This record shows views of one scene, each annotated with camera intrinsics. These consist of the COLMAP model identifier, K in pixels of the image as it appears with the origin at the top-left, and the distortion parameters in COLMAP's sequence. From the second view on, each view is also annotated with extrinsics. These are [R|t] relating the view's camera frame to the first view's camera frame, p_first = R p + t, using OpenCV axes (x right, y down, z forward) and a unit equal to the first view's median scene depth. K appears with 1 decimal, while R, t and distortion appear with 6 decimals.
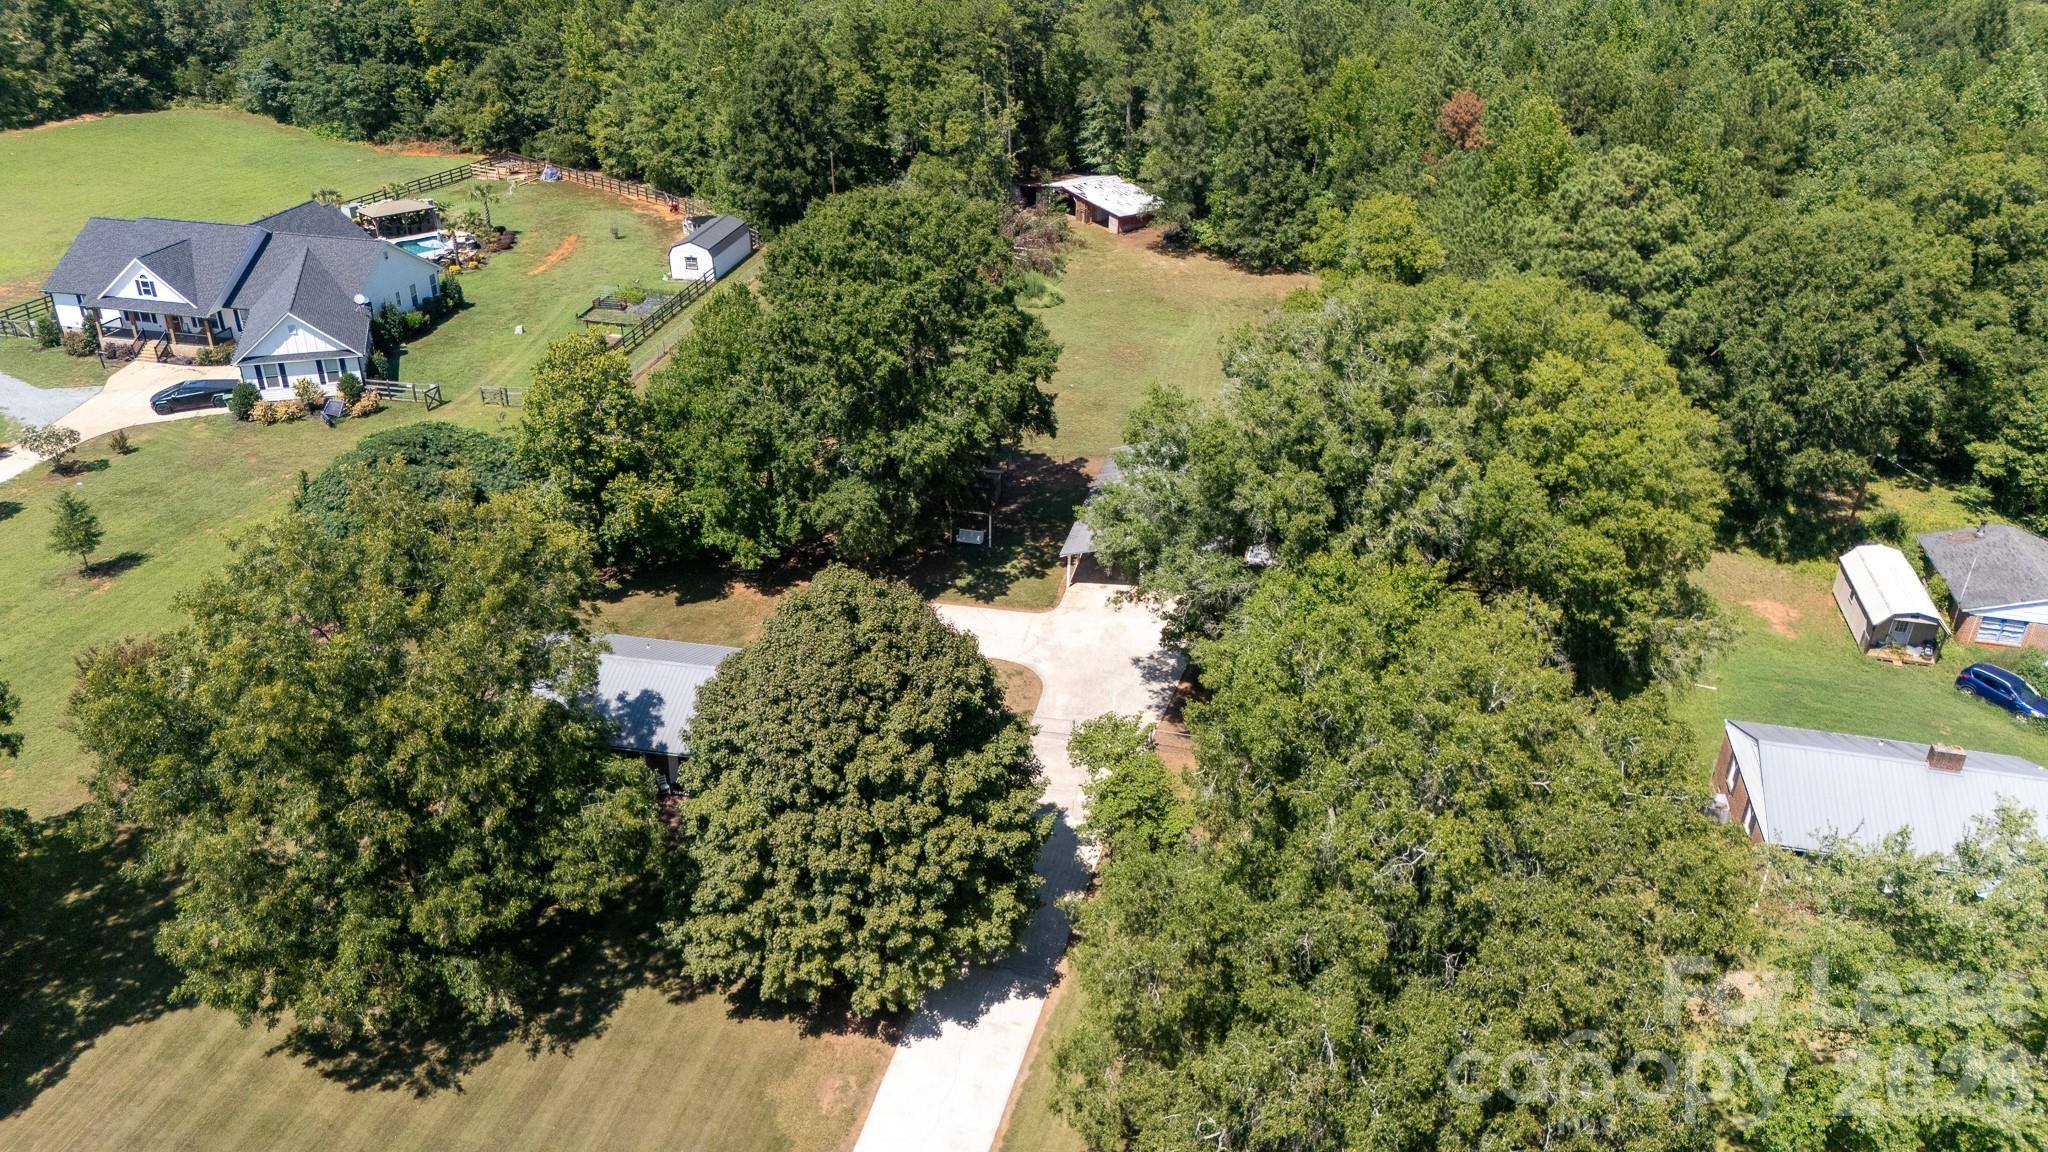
lens RADIAL K [[1503.7, 0, 1030.1], [0, 1503.7, 577.5], [0, 0, 1]] dist [0.040367, -0.037913]
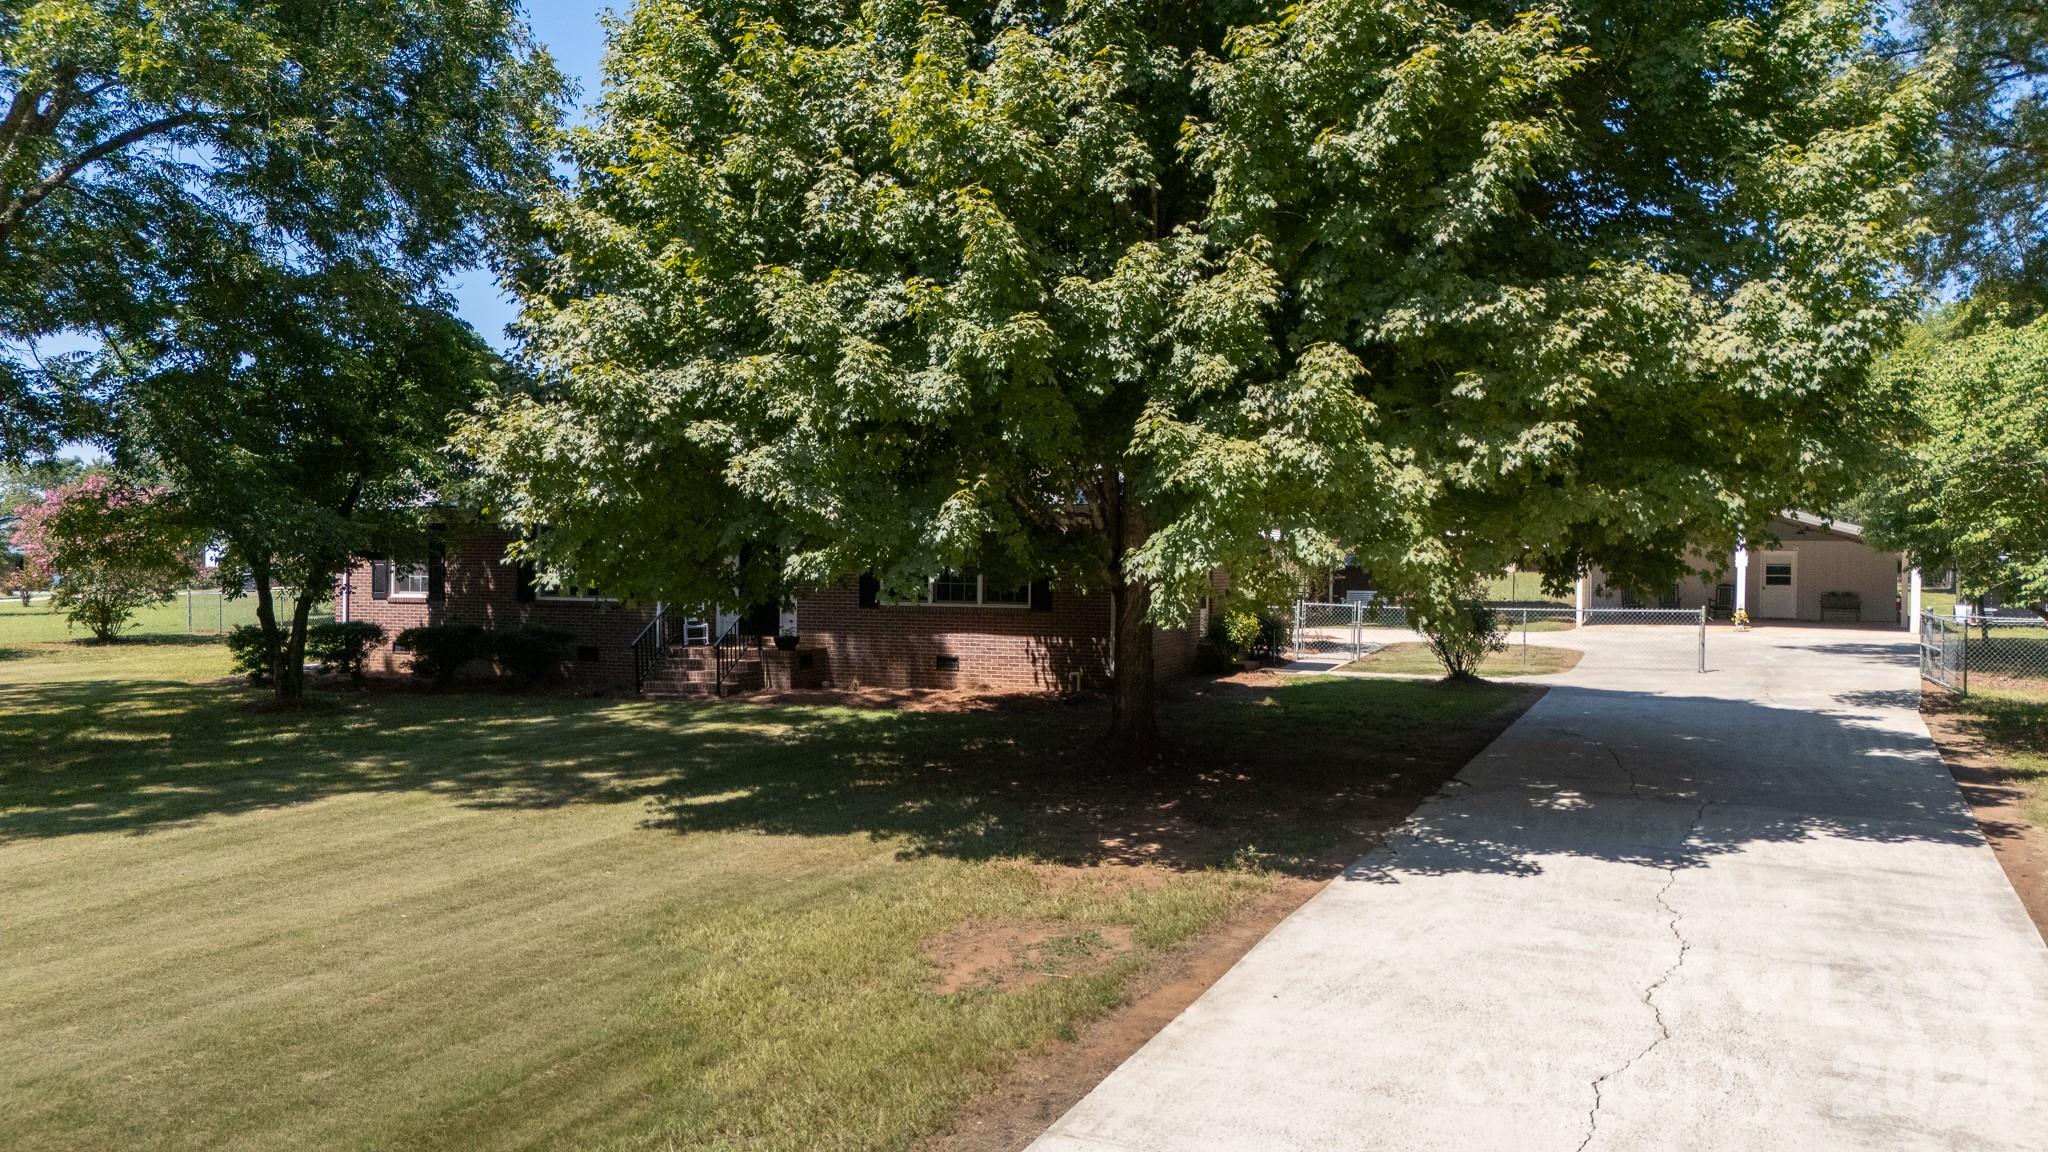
lens RADIAL K [[1503.7, 0, 1032.3], [0, 1503.7, 615.2], [0, 0, 1]] dist [0.040367, -0.037913]
pose [[0.980976, -0.007677, -0.193975, -0.037015], [-0.079389, 0.895977, -0.436947, 0.157210], [0.177152, 0.444034, 0.878323, 0.333141]]
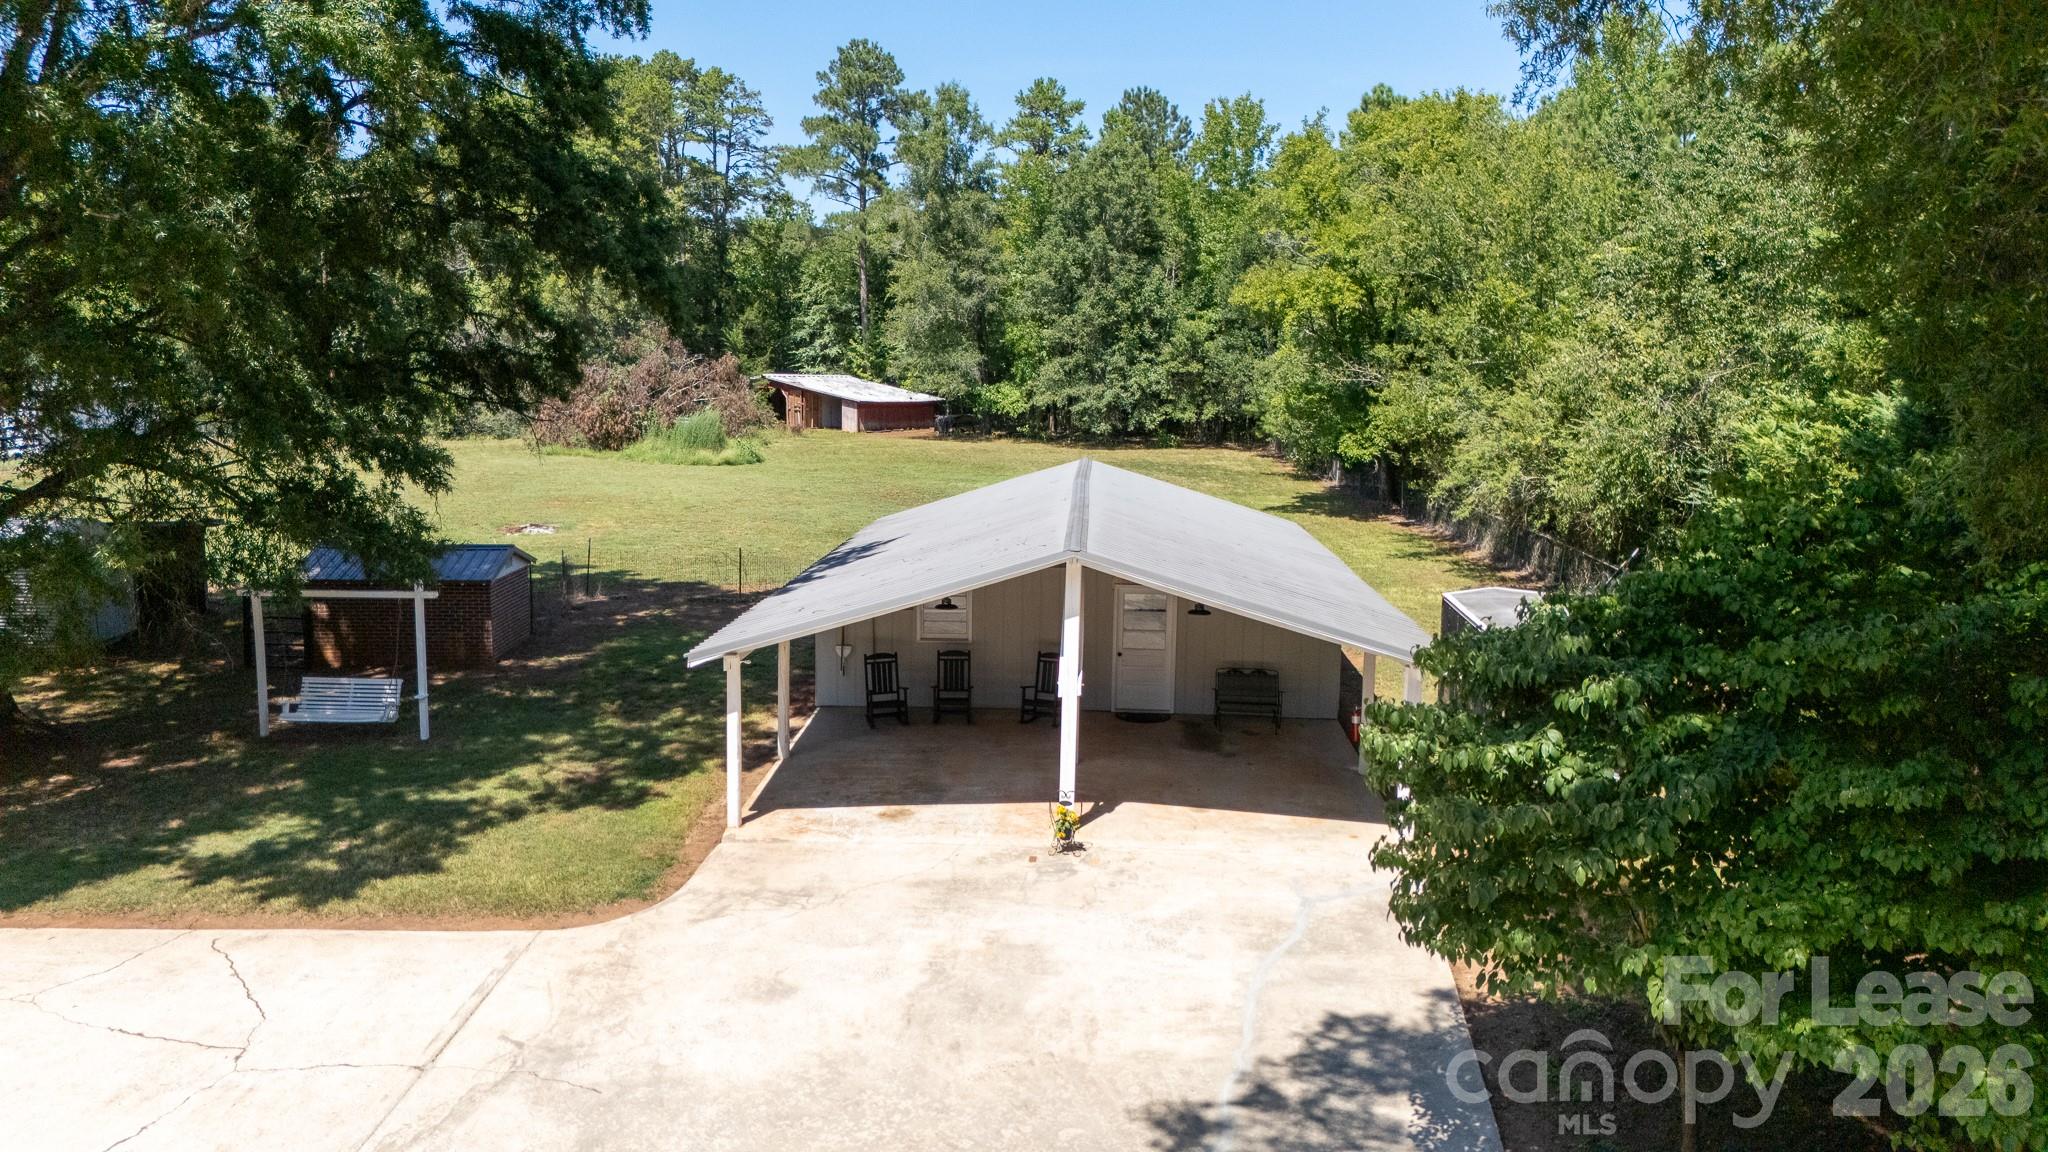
lens RADIAL K [[1503.7, 0, 1024.6], [0, 1503.7, 574.9], [0, 0, 1]] dist [0.040367, -0.037913]
pose [[0.984277, -0.033380, 0.173450, 0.019513], [0.089523, 0.940786, -0.326967, 0.031378], [-0.152266, 0.337354, 0.928982, 0.500332]]
